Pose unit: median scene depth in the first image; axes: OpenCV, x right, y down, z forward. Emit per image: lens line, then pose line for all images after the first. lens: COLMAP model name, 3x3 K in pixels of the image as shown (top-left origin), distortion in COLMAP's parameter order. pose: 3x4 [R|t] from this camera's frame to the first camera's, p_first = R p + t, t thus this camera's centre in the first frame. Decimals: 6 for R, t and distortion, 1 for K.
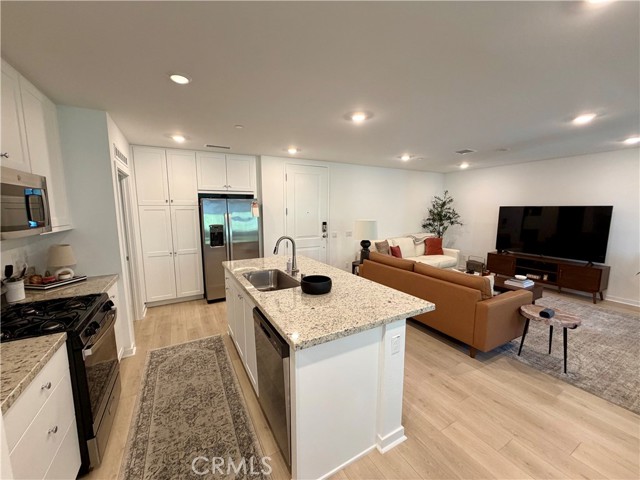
lens RADIAL K [[253.7, 0, 319.4], [0, 253.7, 241.2], [0, 0, 1]] dist [0.000807, 0.000072]
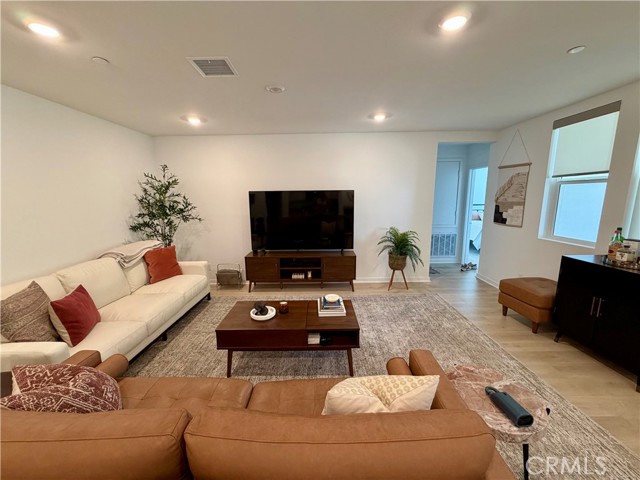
lens RADIAL K [[253.7, 0, 317.7], [0, 253.7, 240.7], [0, 0, 1]] dist [0.000807, 0.000072]
pose [[0.484913, -0.162201, 0.859390, 0.143131], [0.121279, 0.985628, 0.117595, -0.052877], [-0.866113, 0.047202, 0.497615, 0.420785]]
